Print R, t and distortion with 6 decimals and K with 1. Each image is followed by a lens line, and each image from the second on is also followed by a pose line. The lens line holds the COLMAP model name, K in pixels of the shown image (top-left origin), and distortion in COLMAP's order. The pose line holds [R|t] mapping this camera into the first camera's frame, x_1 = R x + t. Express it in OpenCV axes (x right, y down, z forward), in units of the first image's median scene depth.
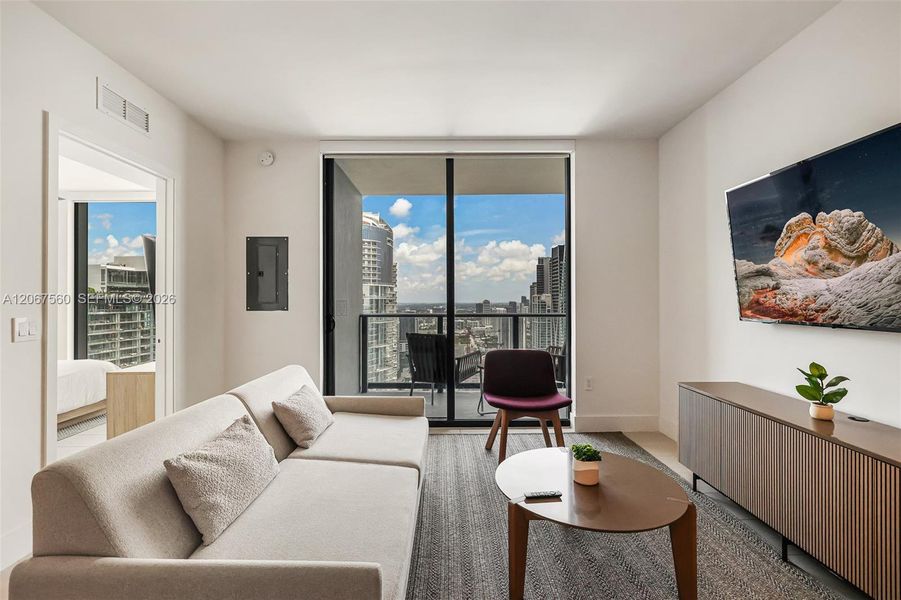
lens RADIAL K [[413.9, 0, 433.7], [0, 413.9, 298.5], [0, 0, 1]] dist [-0.001919, 0.000244]
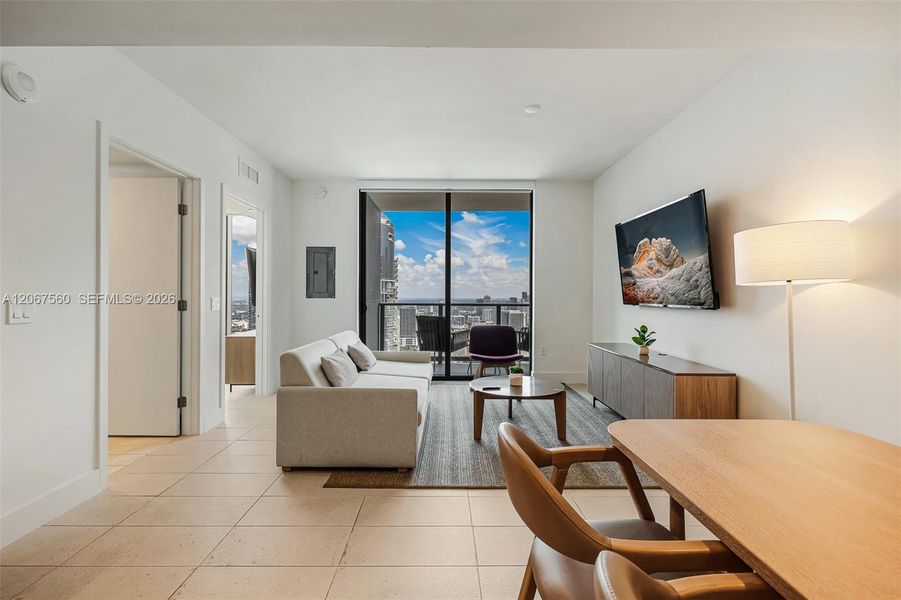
lens RADIAL K [[413.9, 0, 440.2], [0, 413.9, 296.3], [0, 0, 1]] dist [-0.001919, 0.000244]
pose [[0.999867, 0.006386, 0.015011, -0.008038], [-0.006473, 0.999962, 0.005788, 0.013108], [-0.014973, -0.005885, 0.999871, -0.485251]]
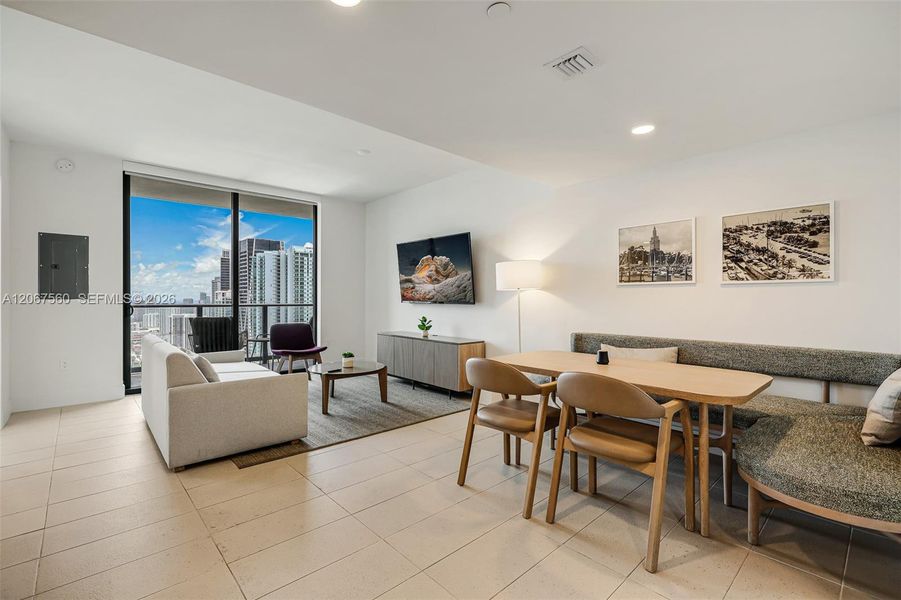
lens RADIAL K [[413.9, 0, 461.6], [0, 413.9, 298.1], [0, 0, 1]] dist [-0.001919, 0.000244]
pose [[0.712943, 0.003506, 0.701213, -0.455651], [-0.007171, 0.999972, 0.002291, 0.017601], [-0.701186, -0.006662, 0.712948, -0.630801]]
